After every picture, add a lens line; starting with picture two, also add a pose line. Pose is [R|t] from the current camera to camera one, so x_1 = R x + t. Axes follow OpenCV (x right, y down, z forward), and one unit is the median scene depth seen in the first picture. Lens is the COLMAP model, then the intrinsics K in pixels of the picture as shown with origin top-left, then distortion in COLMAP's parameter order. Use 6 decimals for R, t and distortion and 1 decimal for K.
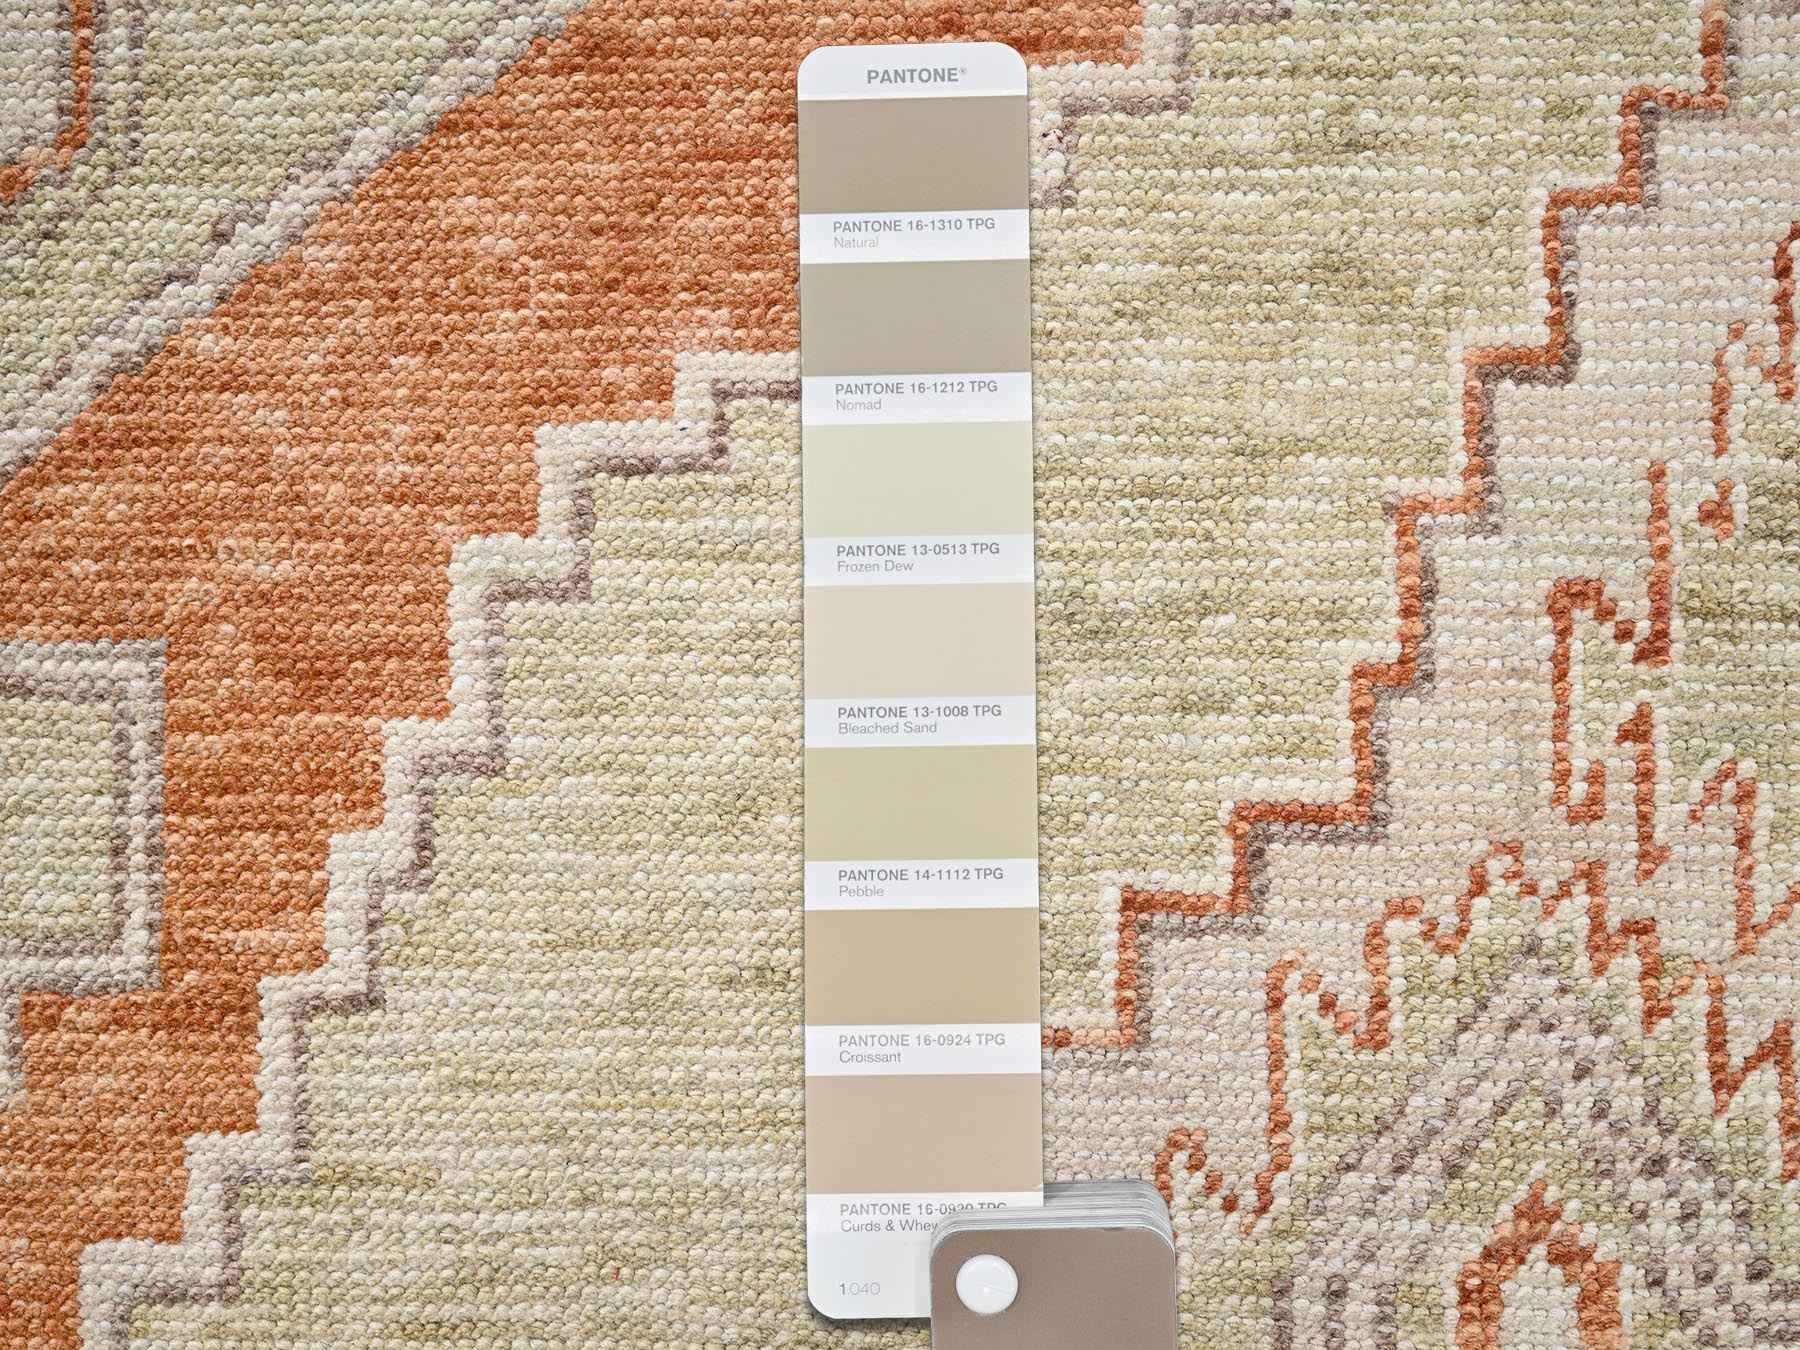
lens RADIAL K [[1601.0, 0, 900.3], [0, 1601.0, 675.6], [0, 0, 1]] dist [0.003194, -0.012652]
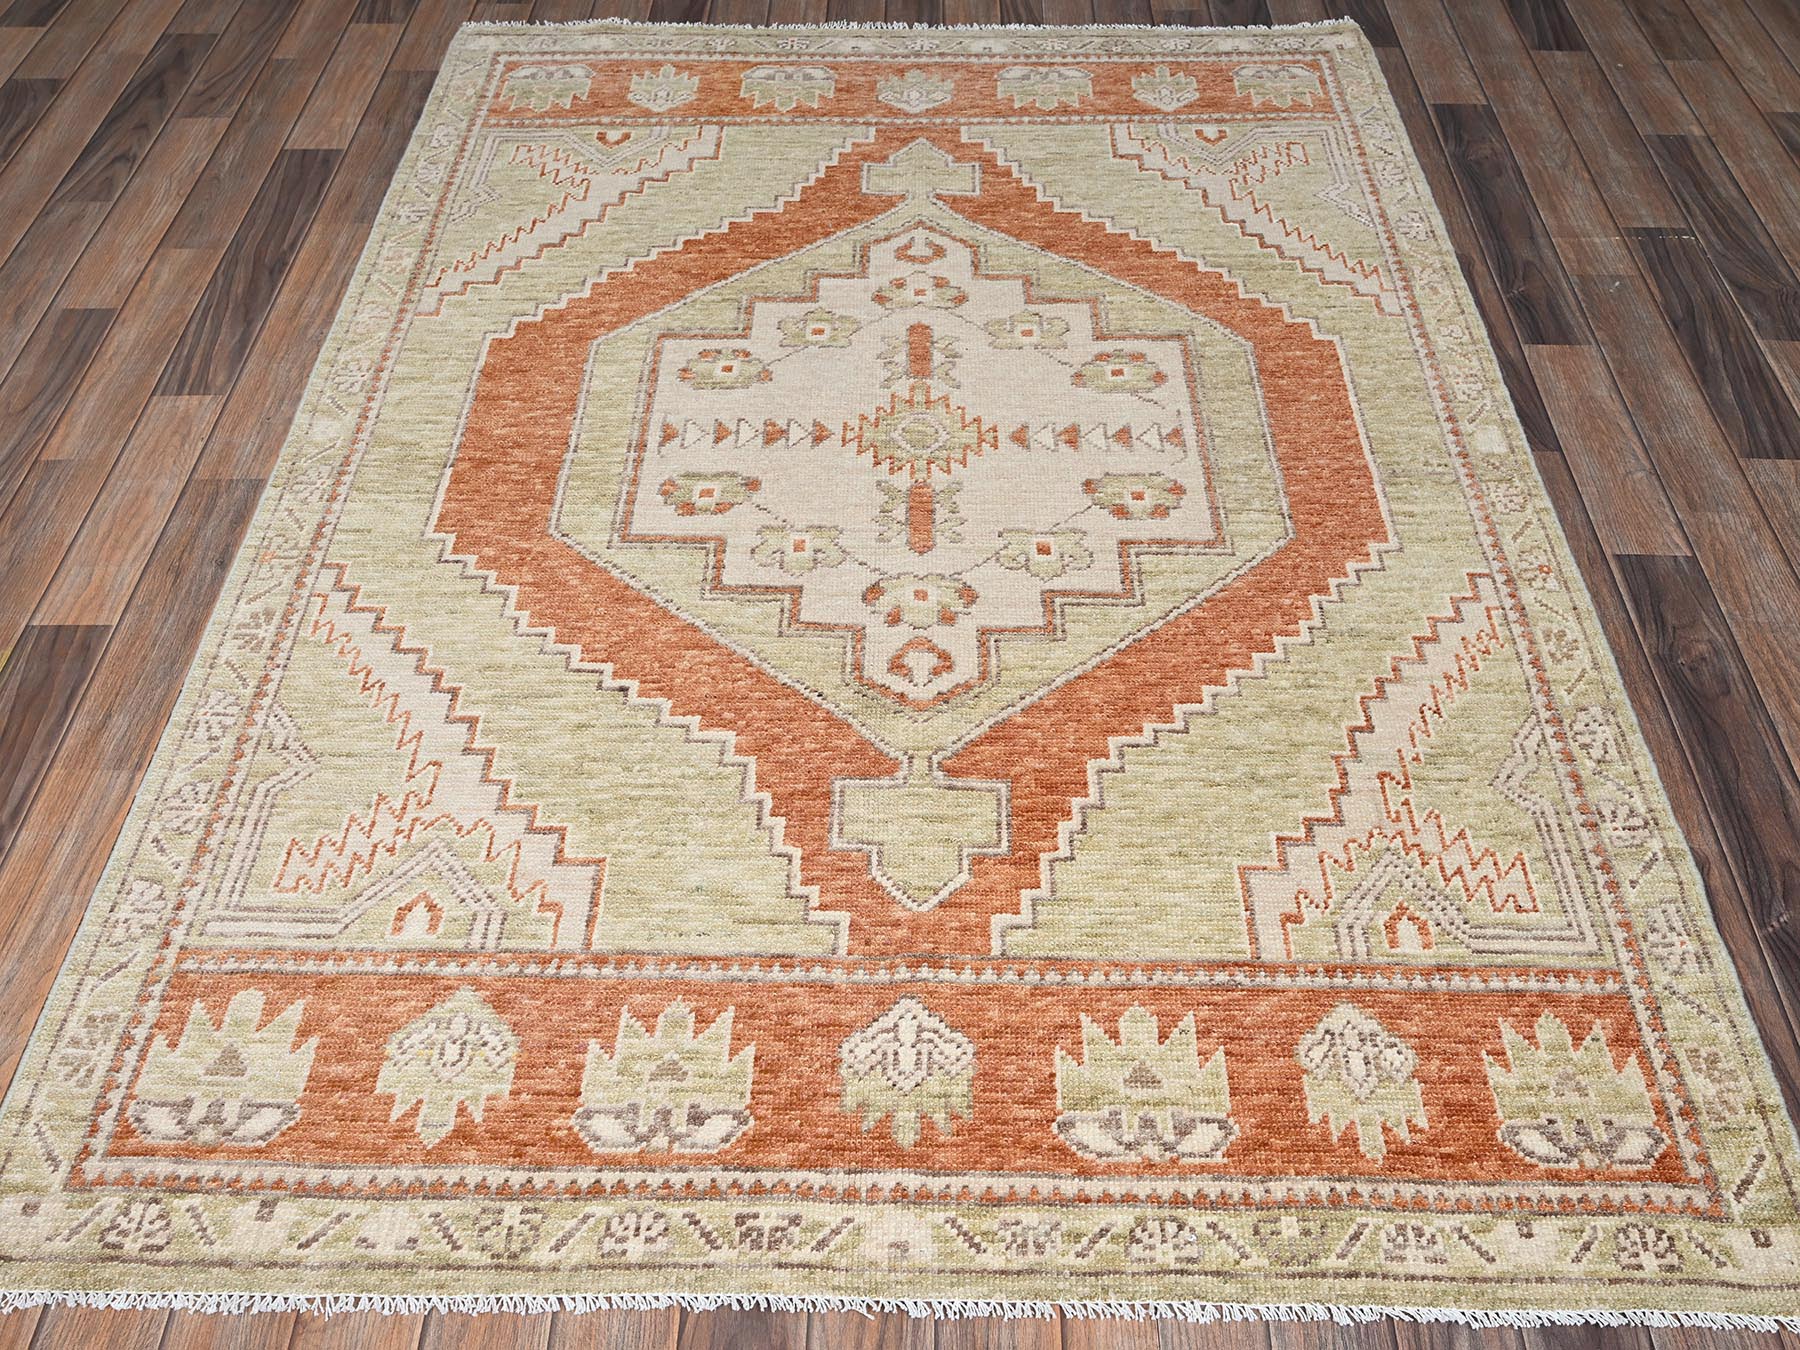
lens RADIAL K [[1163.0, 0, 900.4], [0, 1163.0, 671.4], [0, 0, 1]] dist [-0.009858, 0.001858]
pose [[0.997140, 0.045292, -0.060495, -0.589387], [-0.072978, 0.785017, -0.615161, 1.560717], [0.019628, 0.617817, 0.786077, -1.393713]]
